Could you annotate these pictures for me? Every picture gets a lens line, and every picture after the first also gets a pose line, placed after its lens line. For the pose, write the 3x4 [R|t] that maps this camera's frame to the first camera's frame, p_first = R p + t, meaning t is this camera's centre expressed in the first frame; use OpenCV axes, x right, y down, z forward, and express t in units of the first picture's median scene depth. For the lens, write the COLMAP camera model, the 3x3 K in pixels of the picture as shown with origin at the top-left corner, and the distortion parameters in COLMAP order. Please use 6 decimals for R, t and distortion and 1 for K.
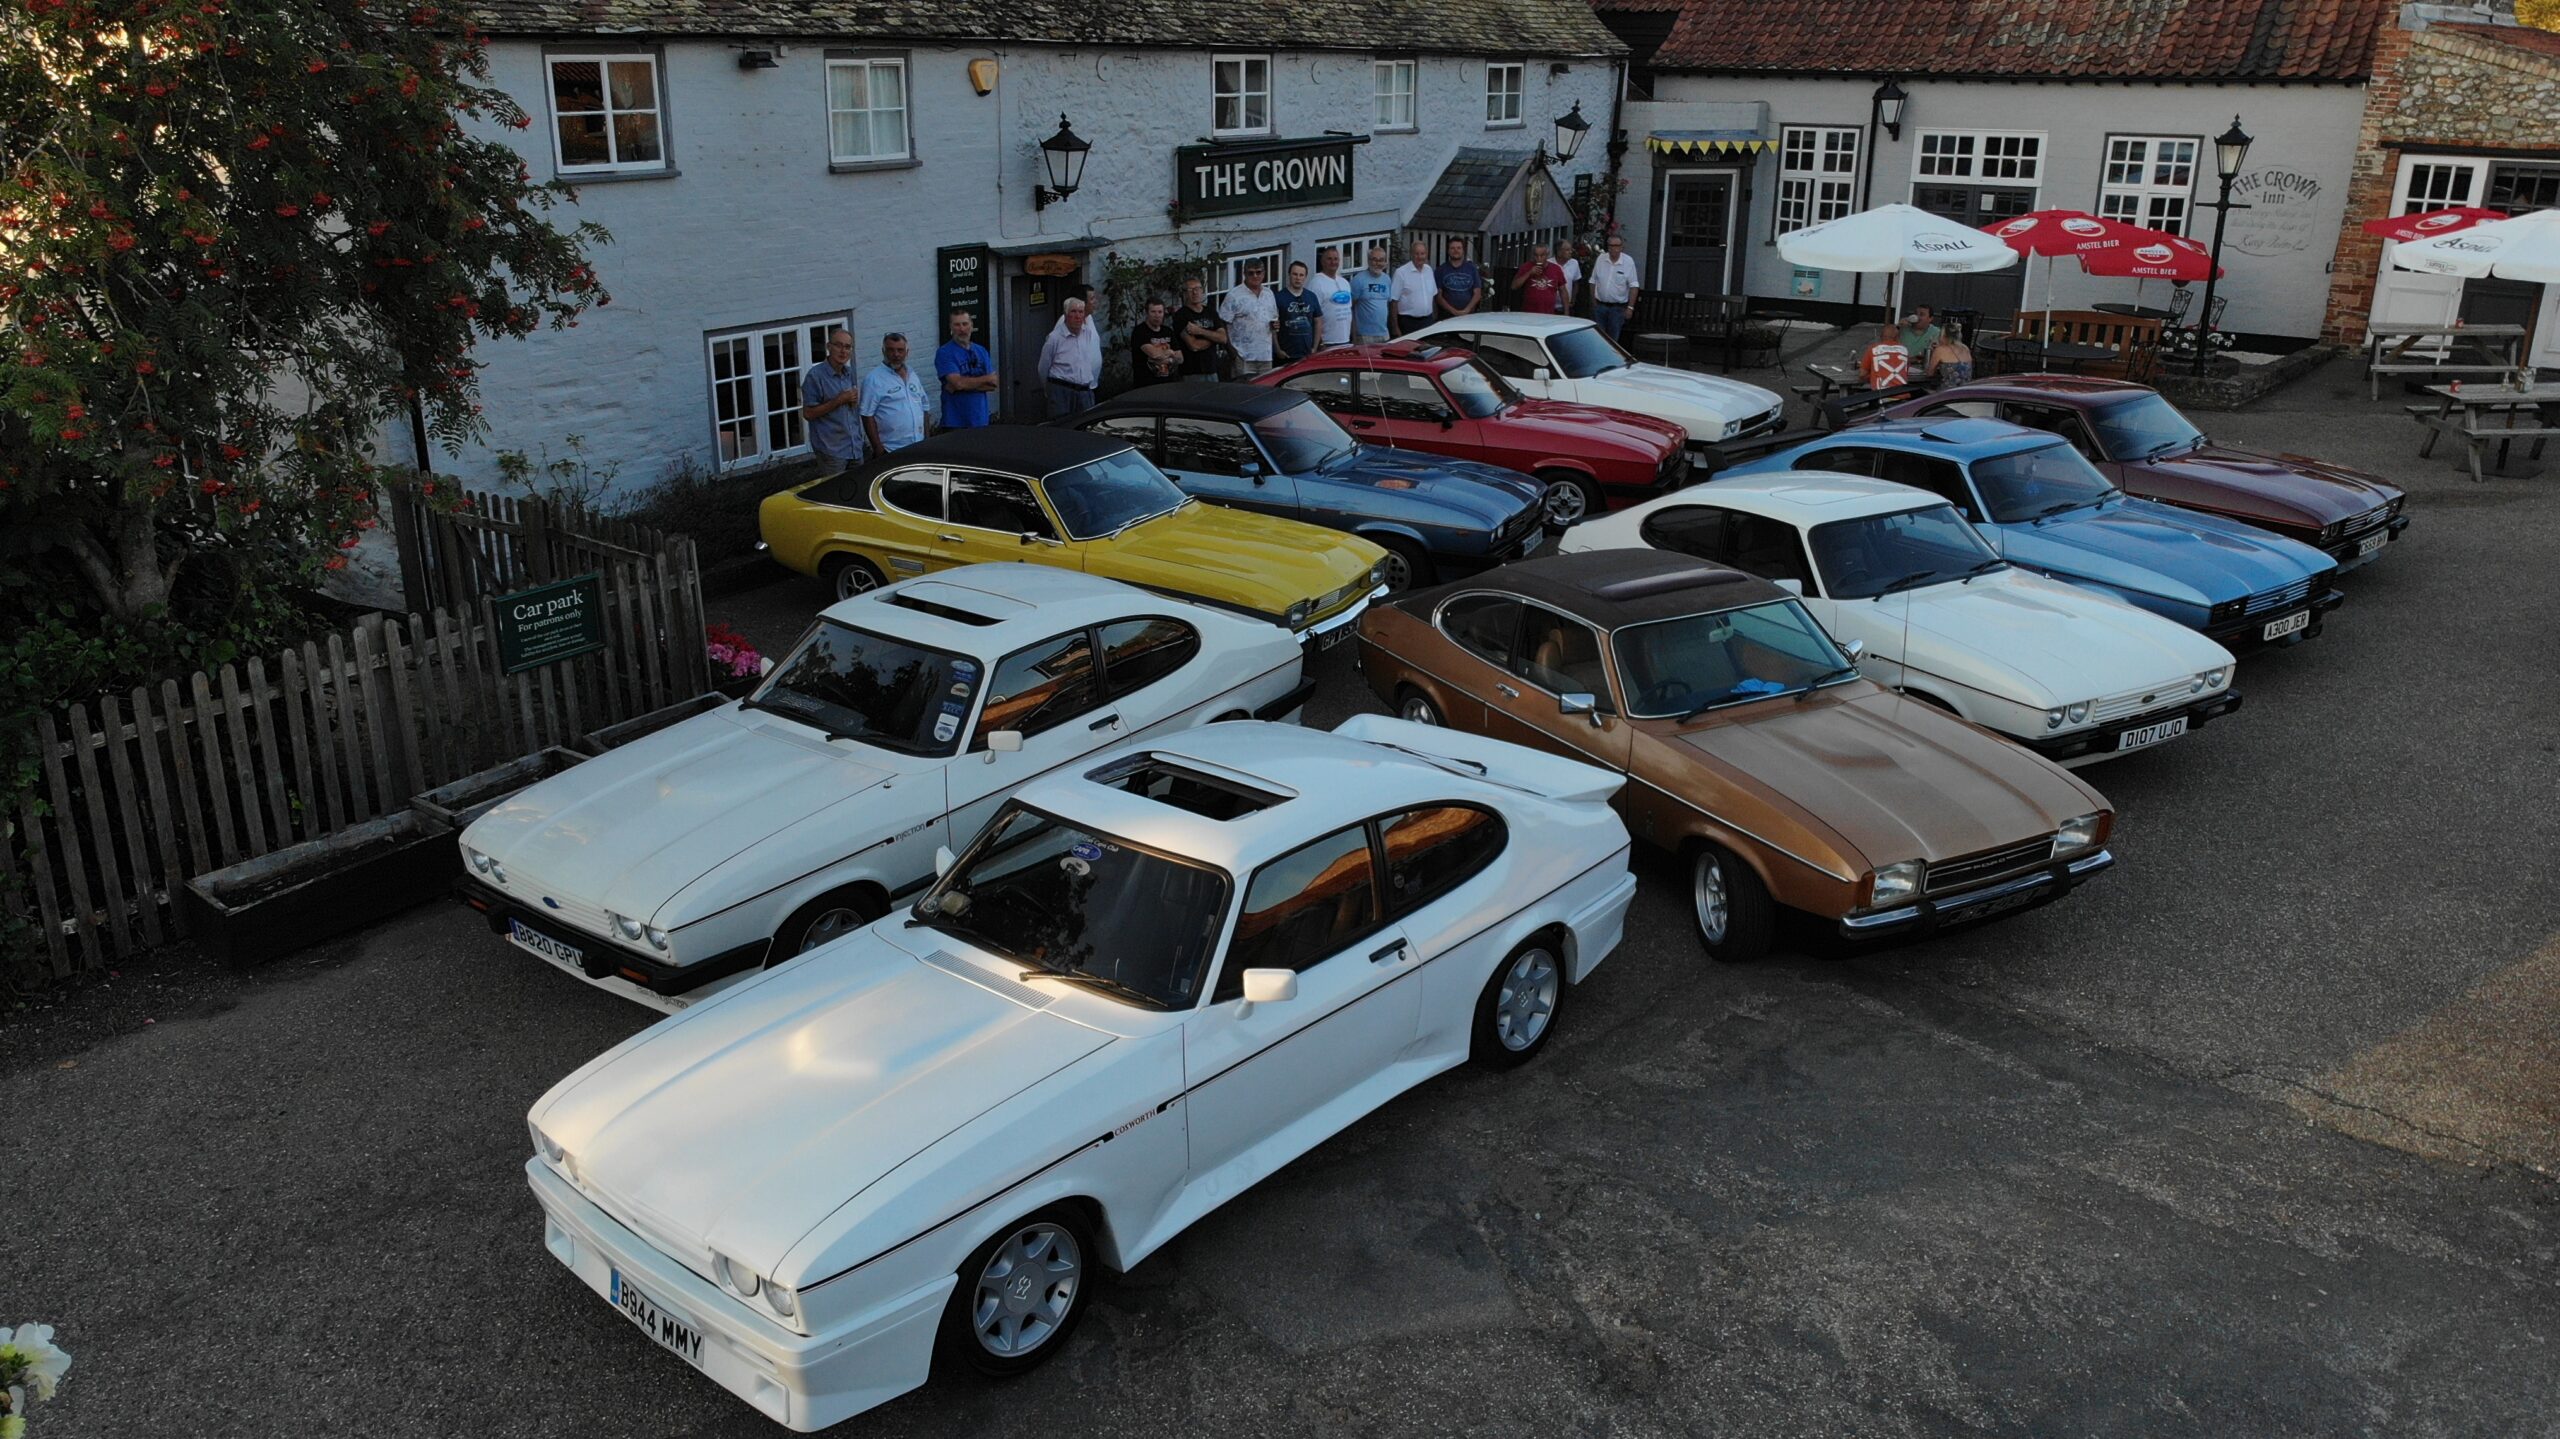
lens RADIAL K [[1935.4, 0, 1280.0], [0, 1935.4, 719.5], [0, 0, 1]] dist [-0.002880, 0.000011]
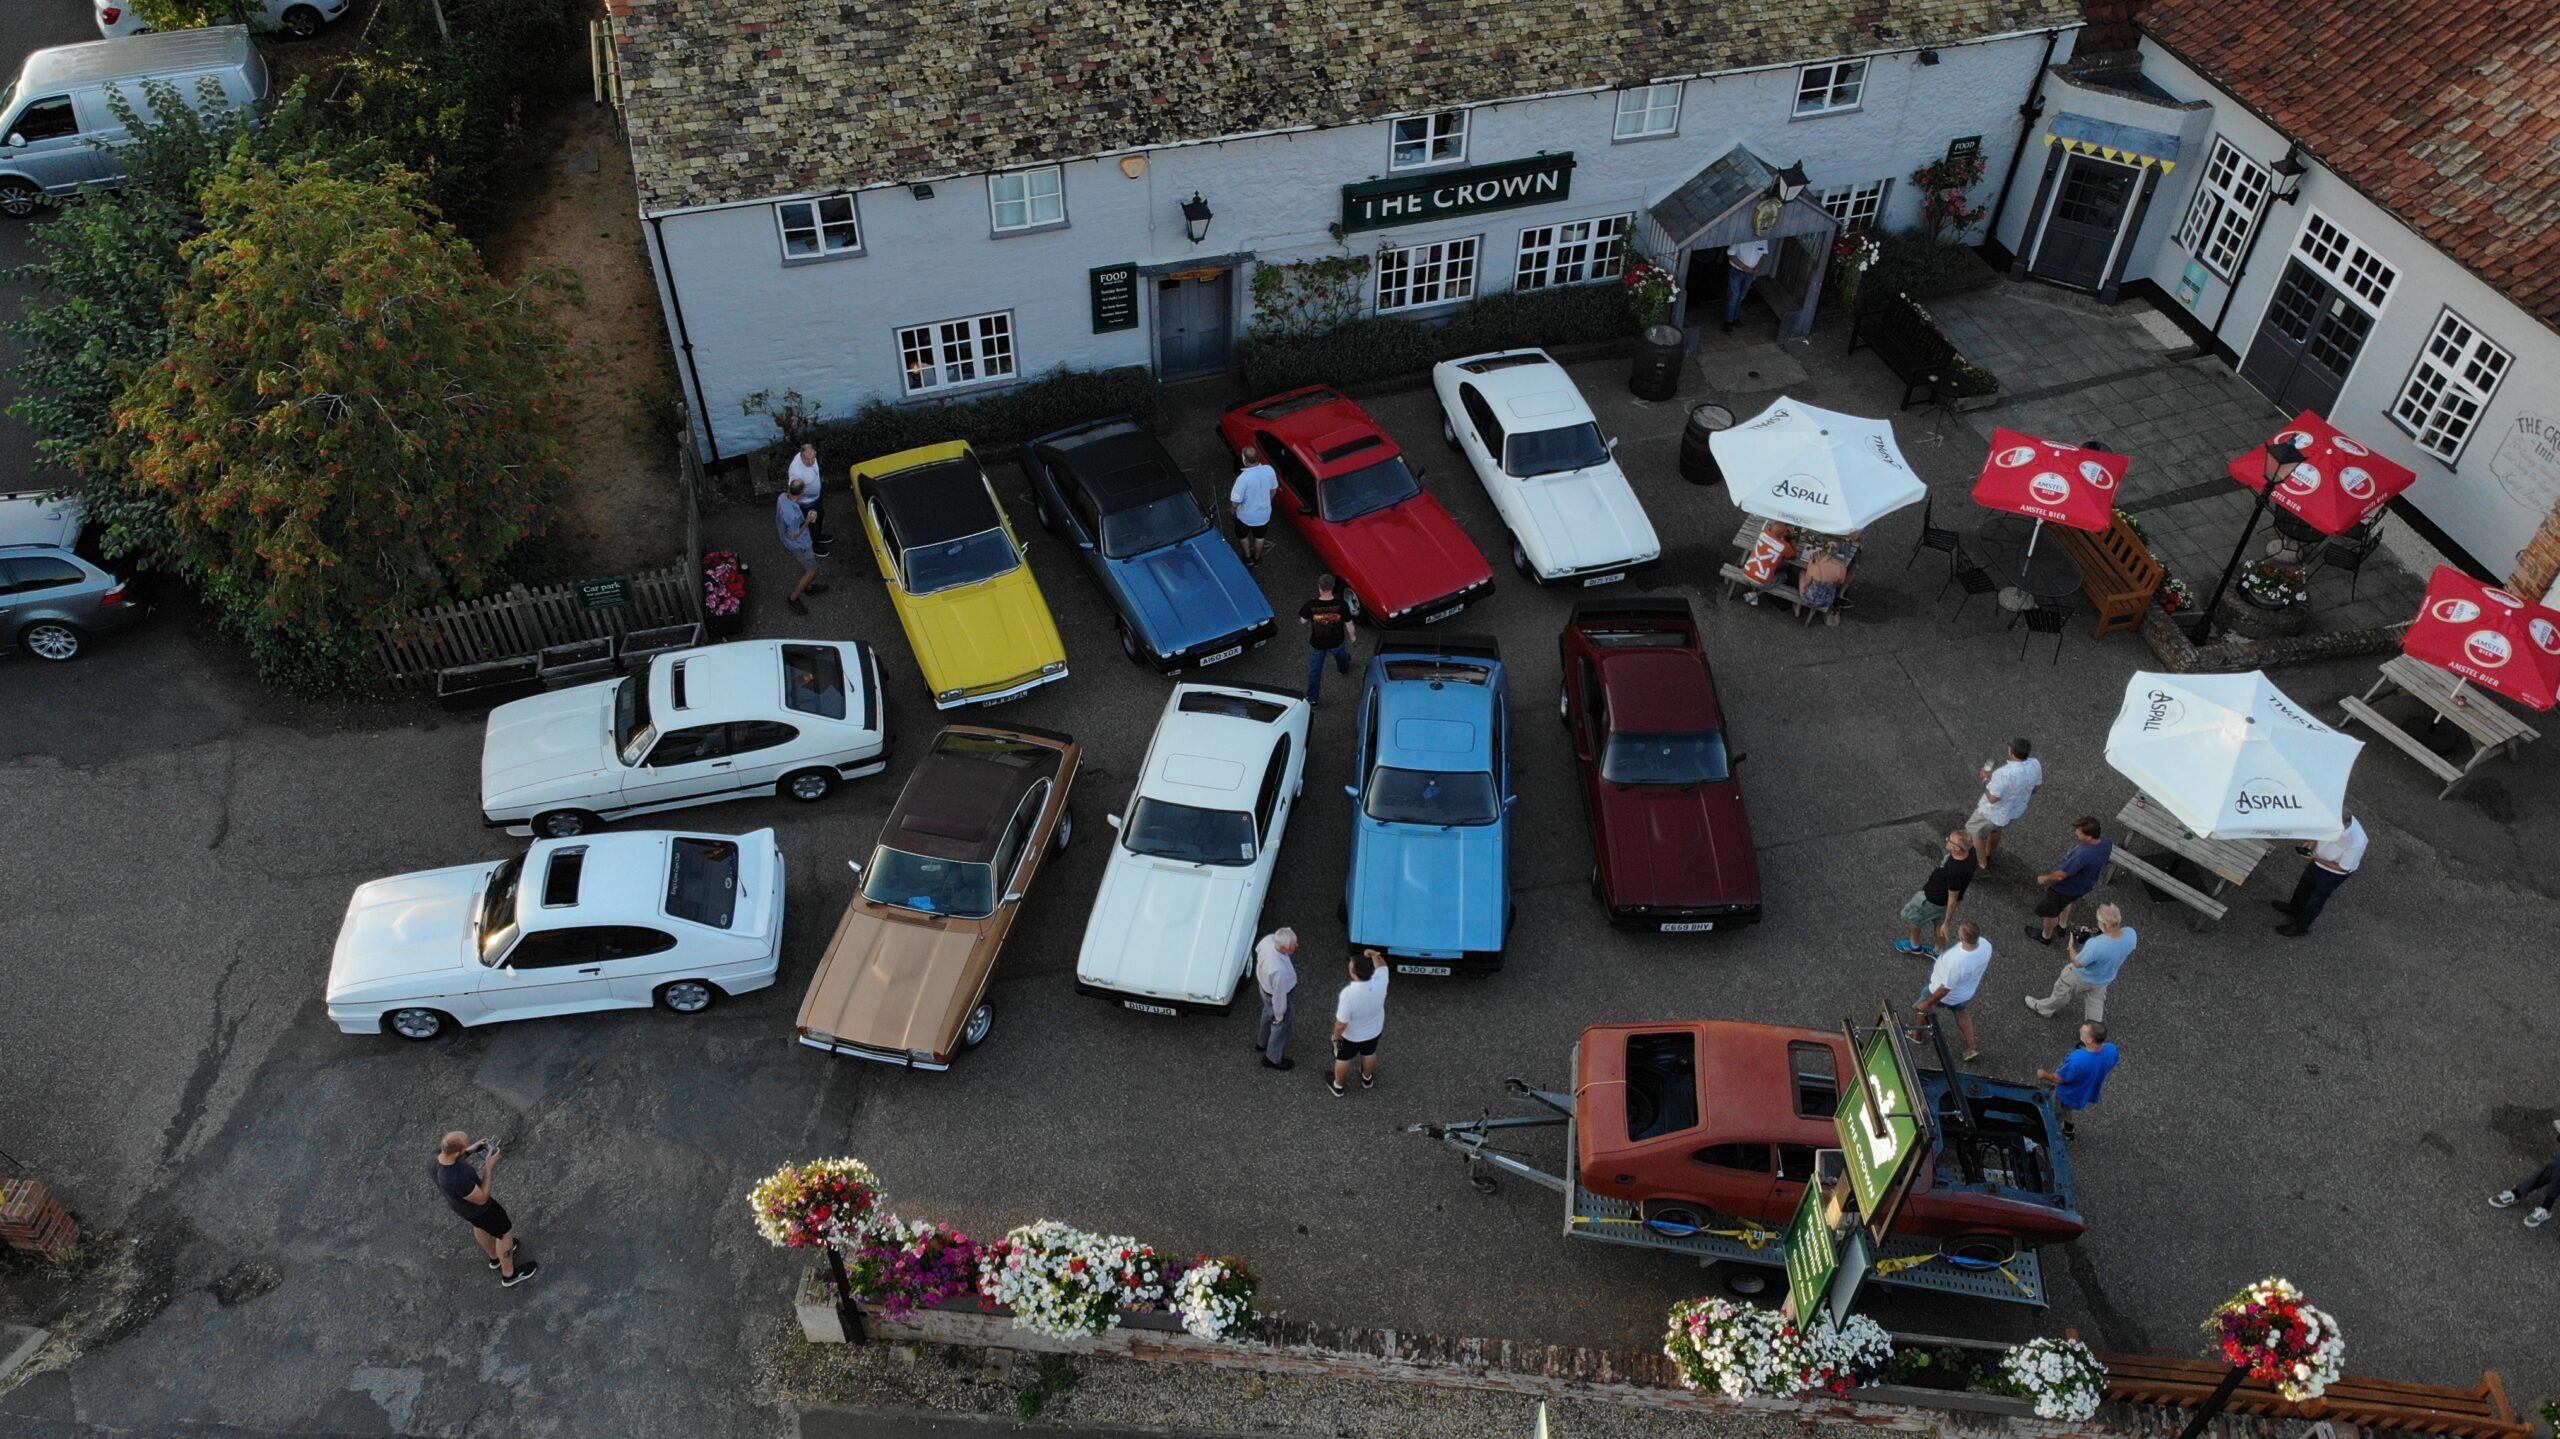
lens RADIAL K [[1921.5, 0, 1283.1], [0, 1921.5, 711.8], [0, 0, 1]] dist [-0.003019, 0.001209]
pose [[0.769092, 0.457858, -0.445942, 0.701563], [-0.220187, 0.844818, 0.487648, -0.653707], [0.600013, -0.276855, 0.750557, -0.124637]]
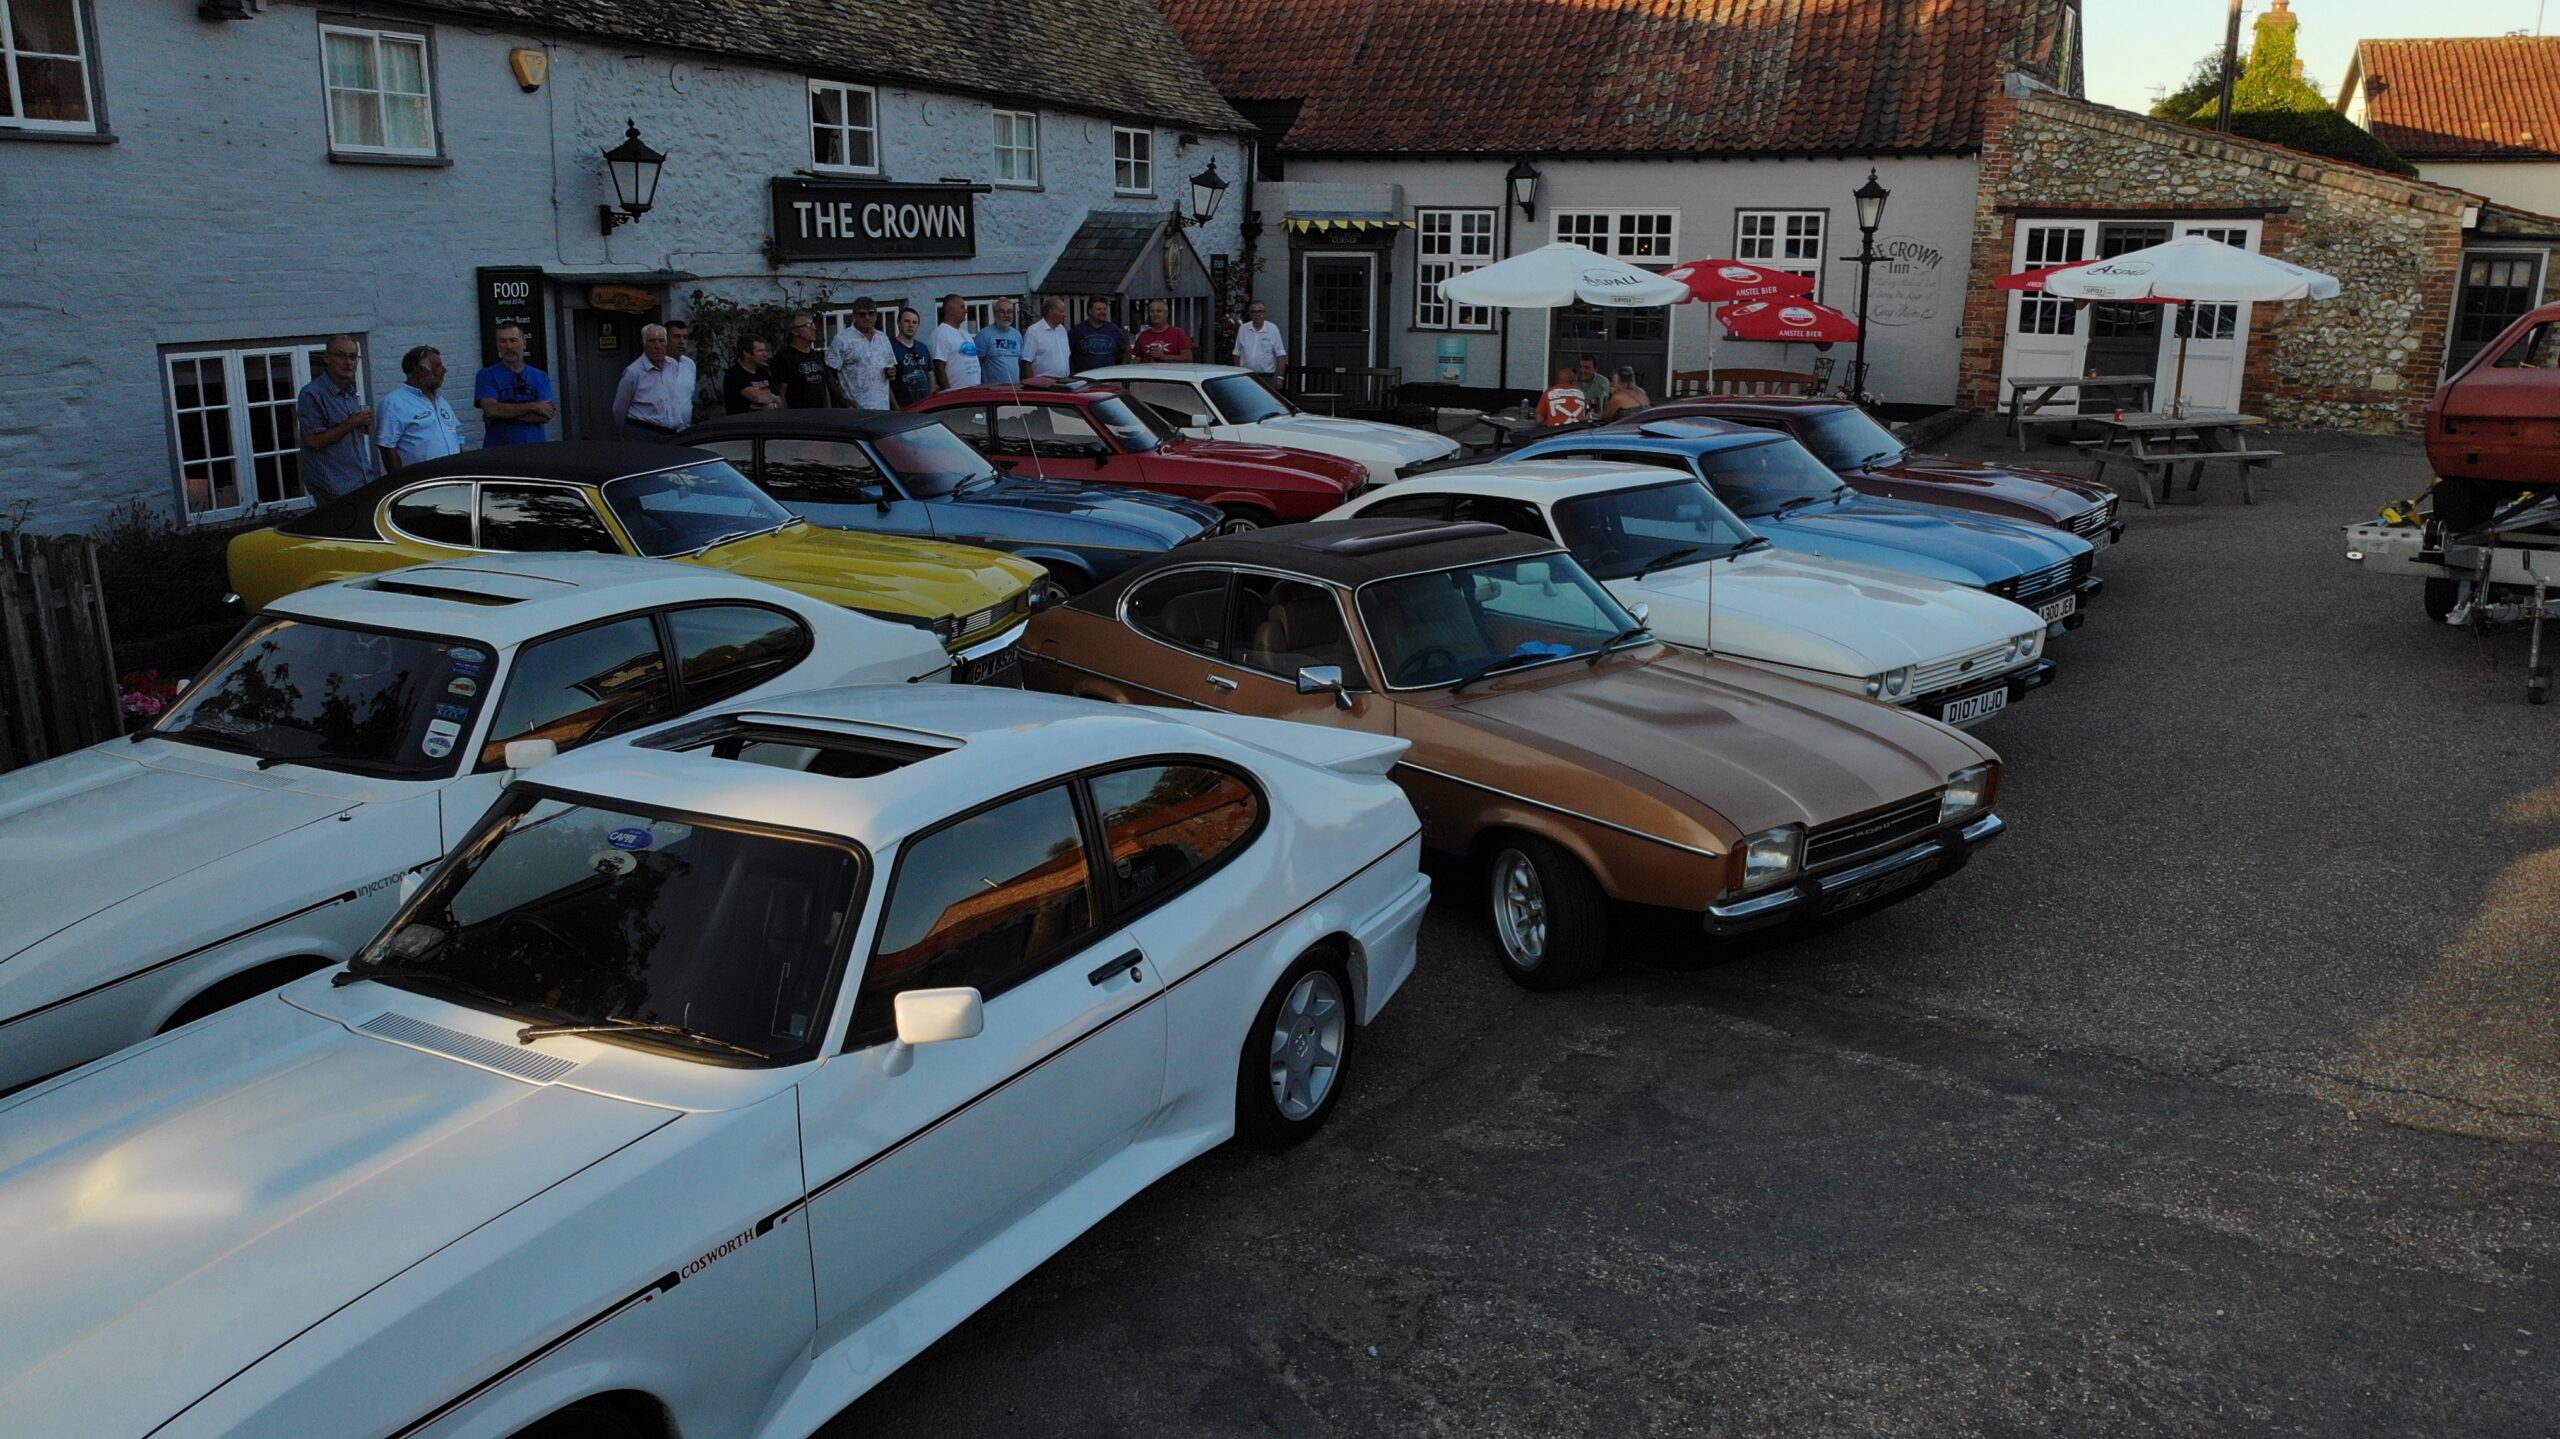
lens RADIAL K [[1937.9, 0, 1280.0], [0, 1937.9, 719.5], [0, 0, 1]] dist [-0.008240, -0.001239]
pose [[0.981066, -0.047111, 0.187854, -0.003562], [0.063541, 0.994570, -0.082415, 0.036066], [-0.182952, 0.092791, 0.978733, 0.129486]]
